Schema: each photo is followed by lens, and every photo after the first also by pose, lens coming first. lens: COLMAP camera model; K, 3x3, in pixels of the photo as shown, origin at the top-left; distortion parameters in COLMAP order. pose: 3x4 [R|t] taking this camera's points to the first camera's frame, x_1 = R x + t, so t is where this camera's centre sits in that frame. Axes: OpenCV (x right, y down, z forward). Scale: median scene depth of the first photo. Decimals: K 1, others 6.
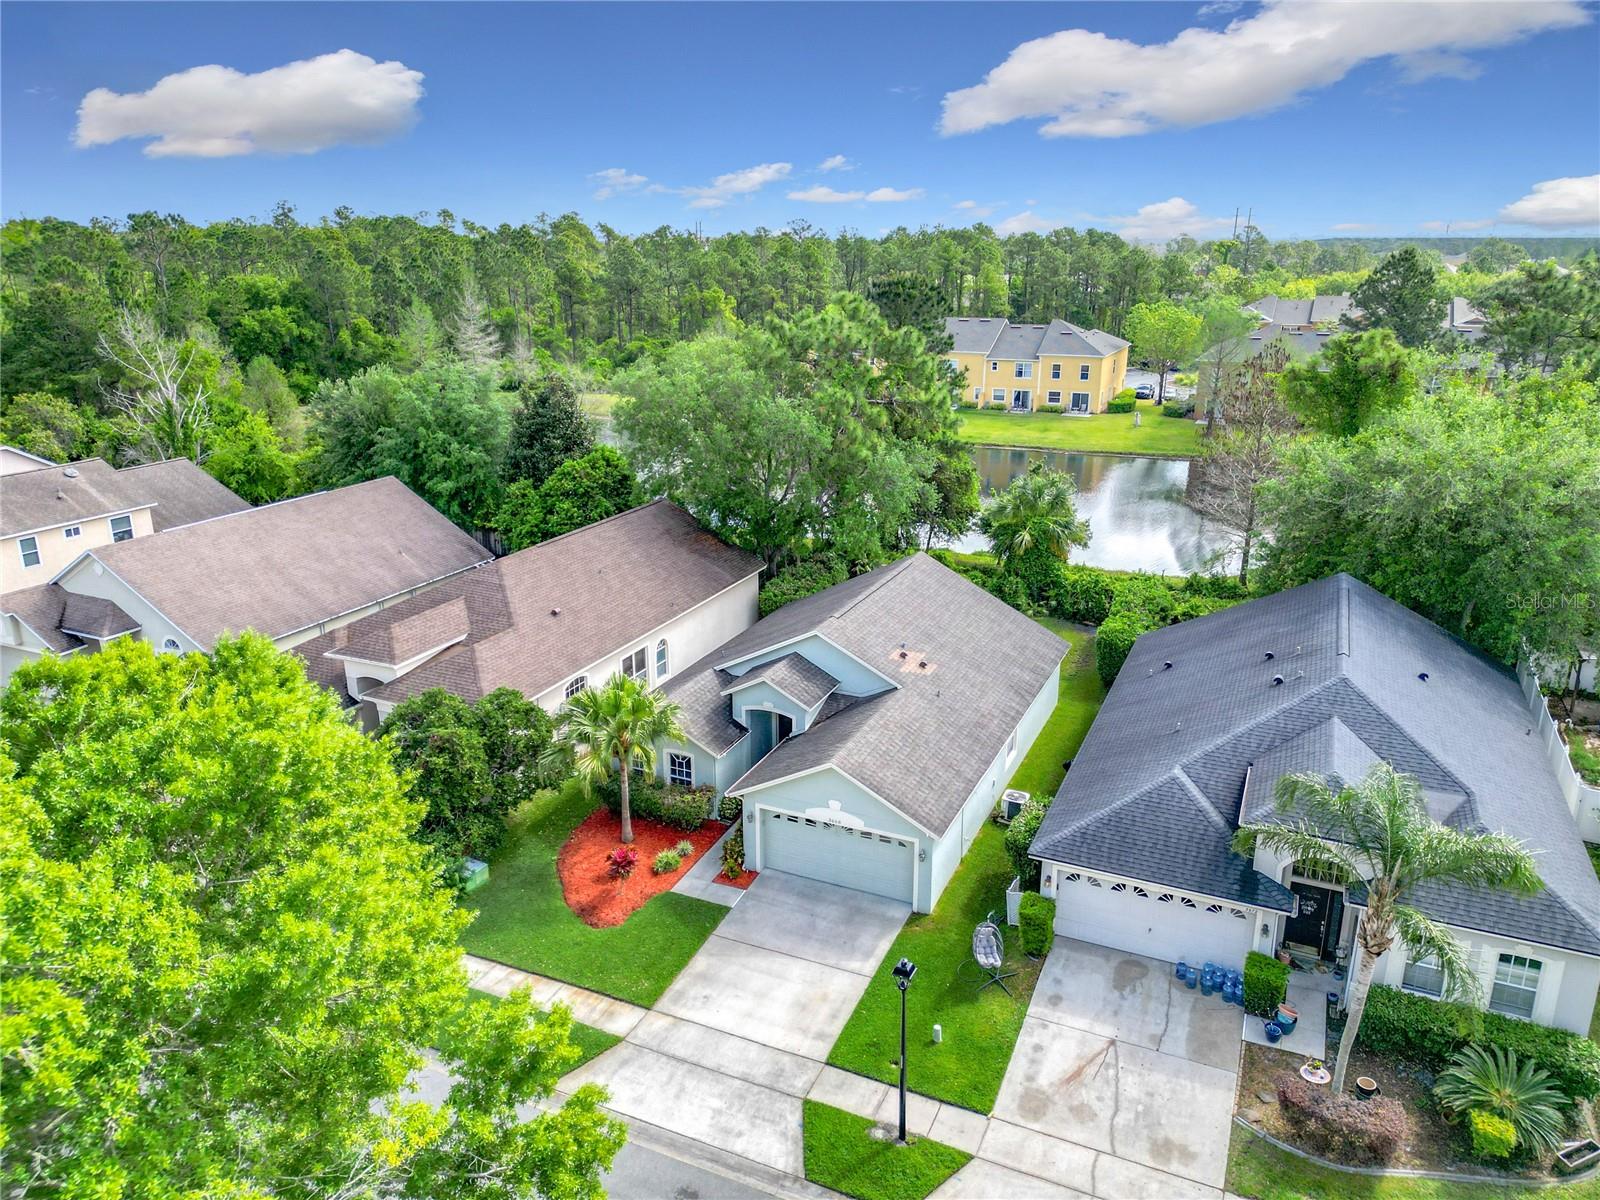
lens RADIAL K [[1128.7, 0, 803.3], [0, 1128.7, 597.7], [0, 0, 1]] dist [0.066629, -0.060802]
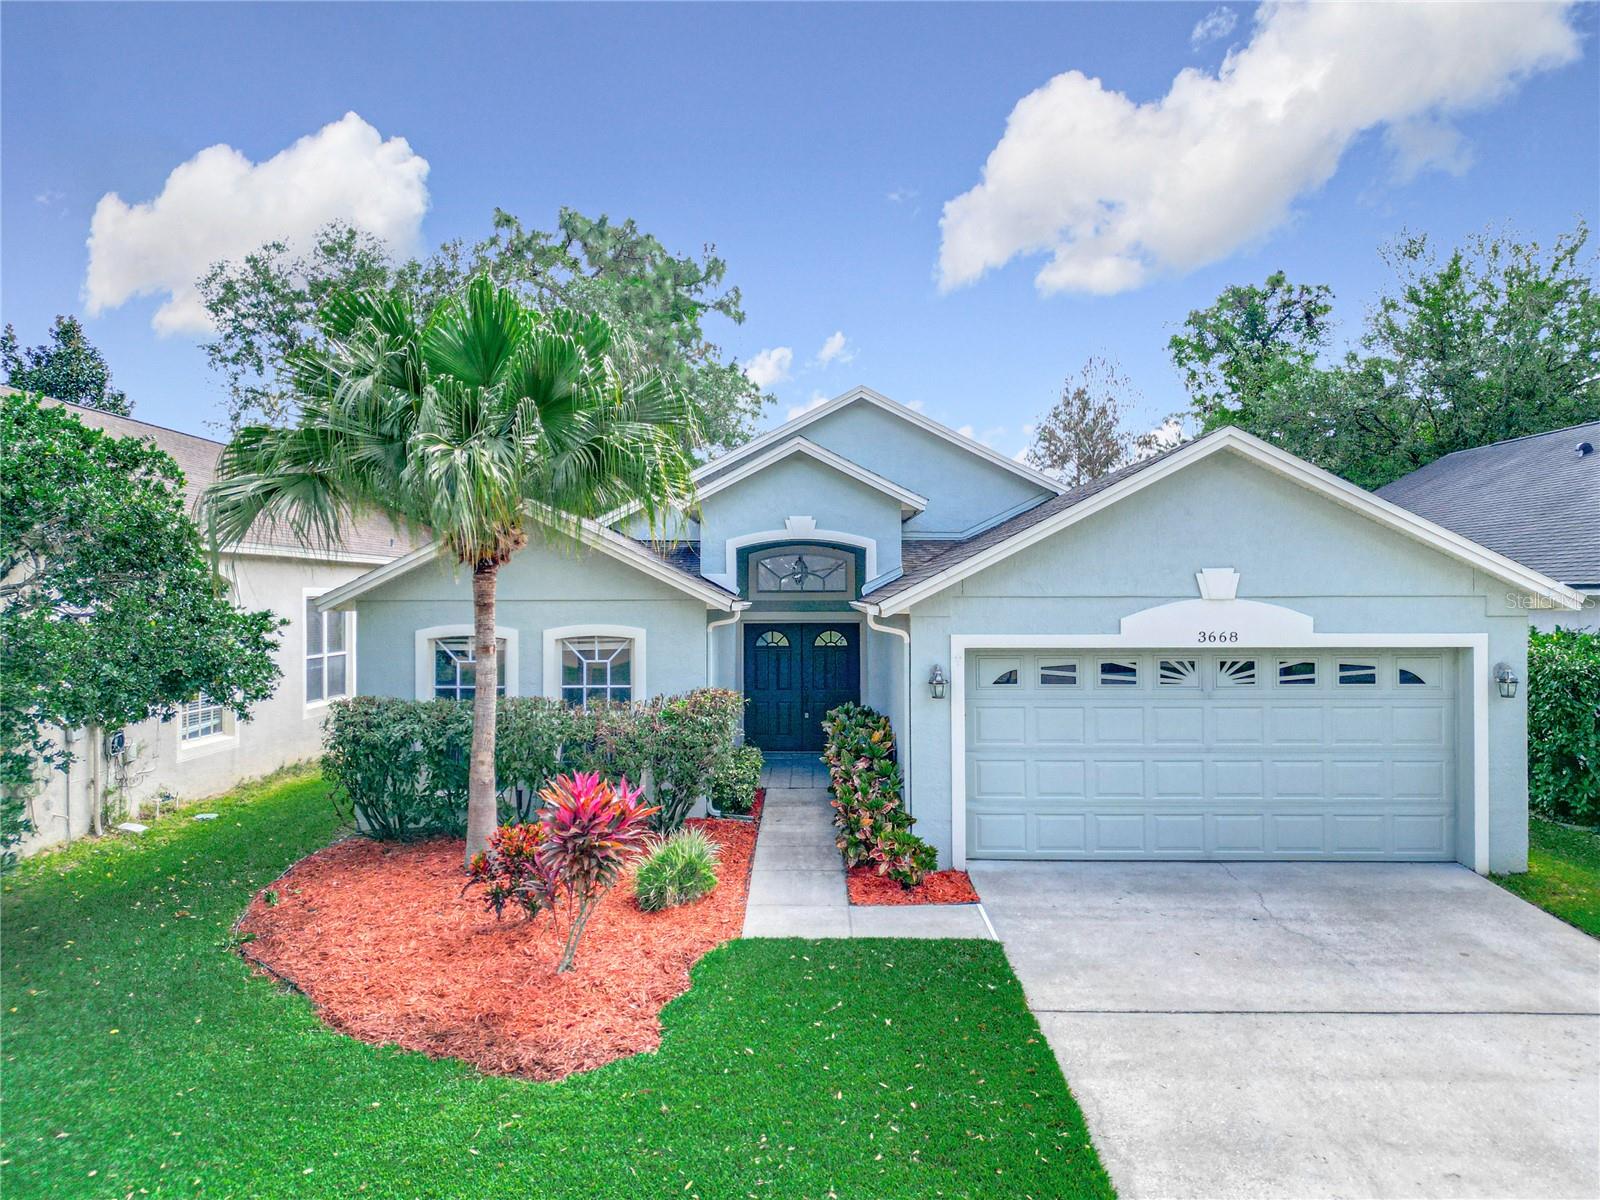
lens RADIAL K [[1120.8, 0, 801.8], [0, 1120.8, 598.8], [0, 0, 1]] dist [0.062173, -0.050410]
pose [[0.912731, 0.000258, 0.408560, -0.224473], [0.121527, 0.954565, -0.272097, 0.265446], [-0.390067, 0.298002, 0.871230, 0.756493]]
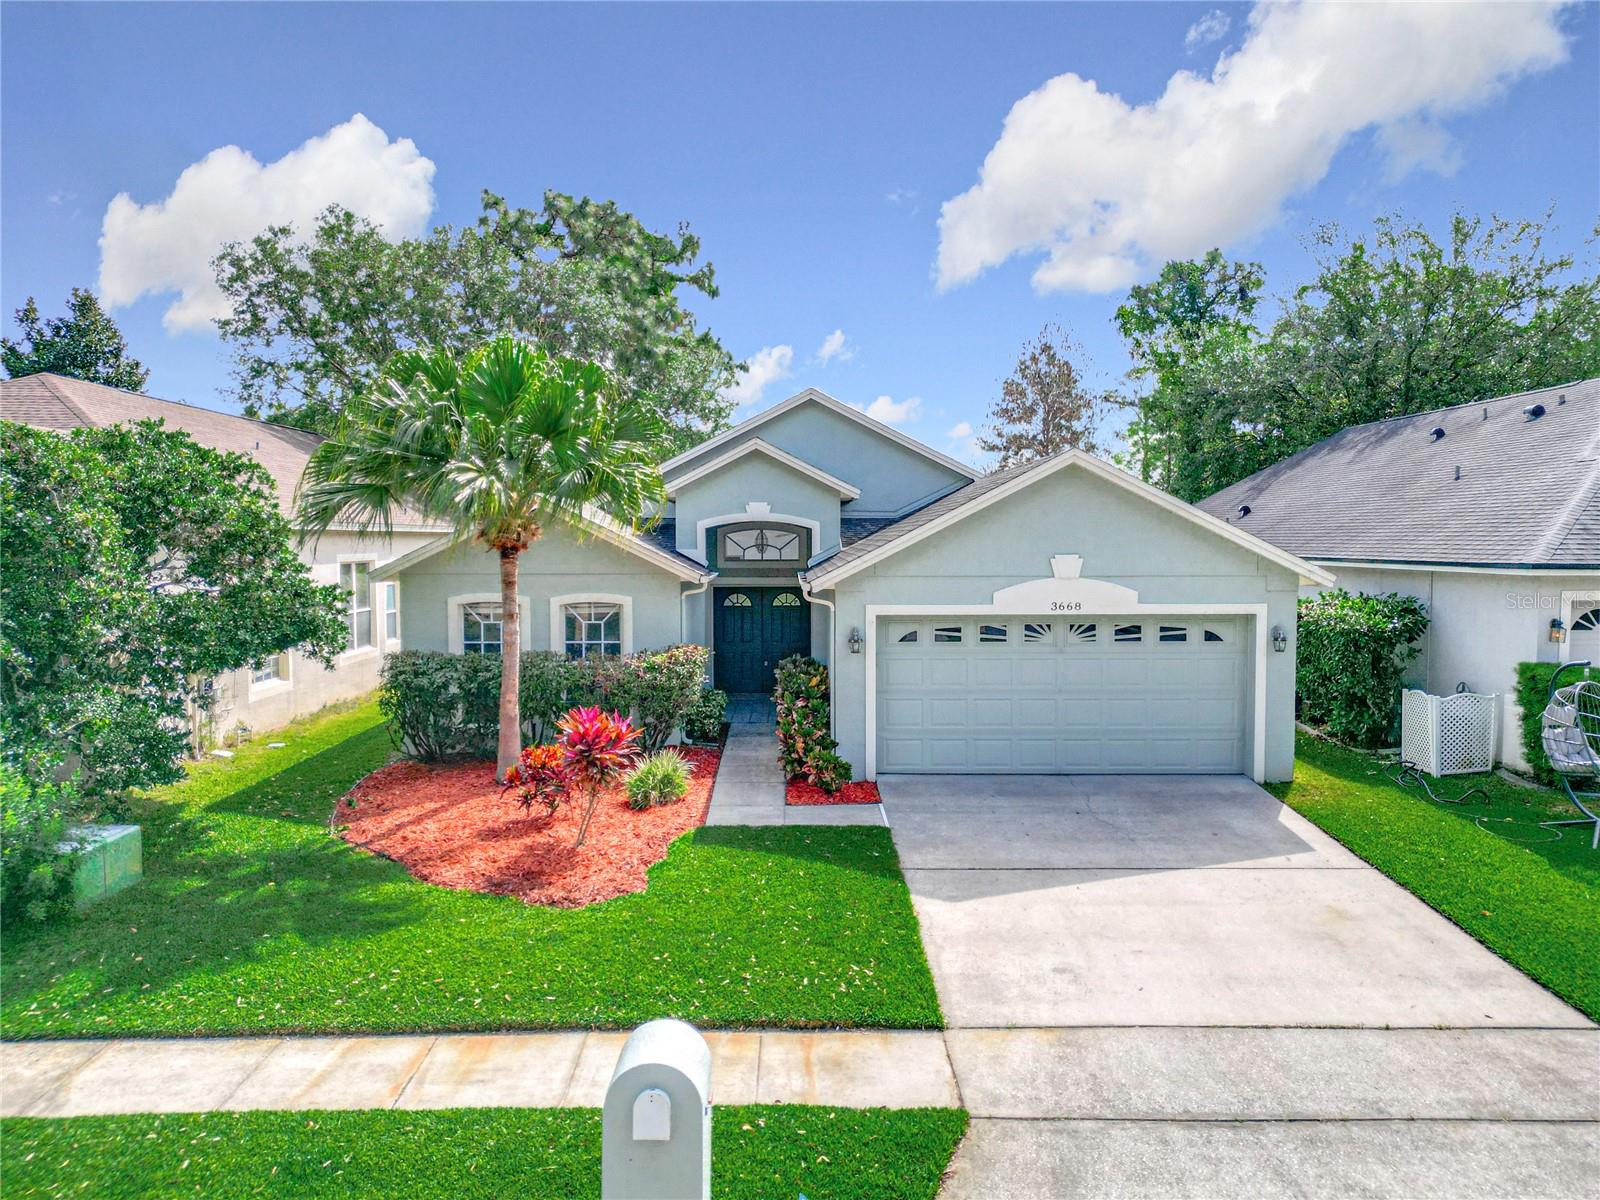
lens RADIAL K [[1112.9, 0, 801.8], [0, 1112.9, 606.6], [0, 0, 1]] dist [0.089121, -0.097201]
pose [[0.905105, -0.022770, 0.424577, -0.255961], [0.125085, 0.968636, -0.214705, 0.281674], [-0.406372, 0.247439, 0.879566, 0.658183]]
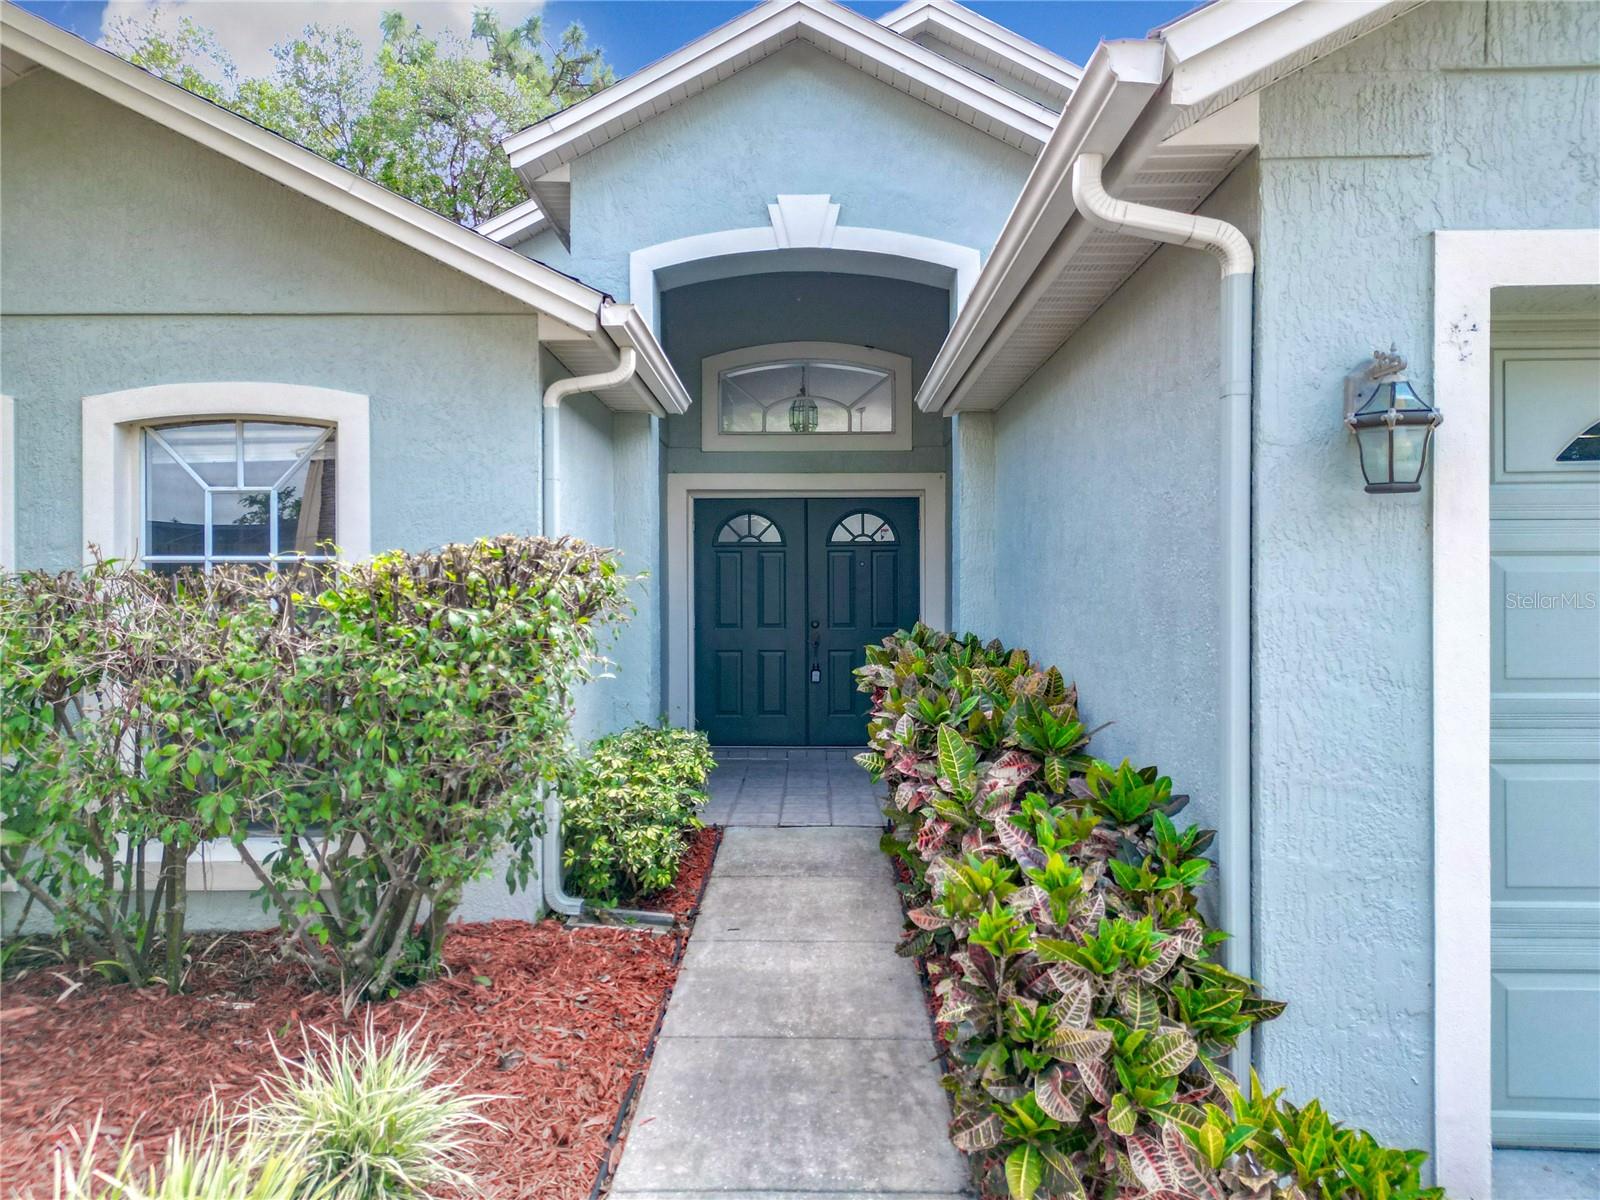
lens RADIAL K [[1164.4, 0, 800.0], [0, 1164.4, 600.0], [0, 0, 1]] dist [0.066935, -0.069284]
pose [[0.915357, -0.000152, 0.402644, -0.120084], [0.119603, 0.954966, -0.271541, 0.231731], [-0.384470, 0.296715, 0.874153, 0.989642]]
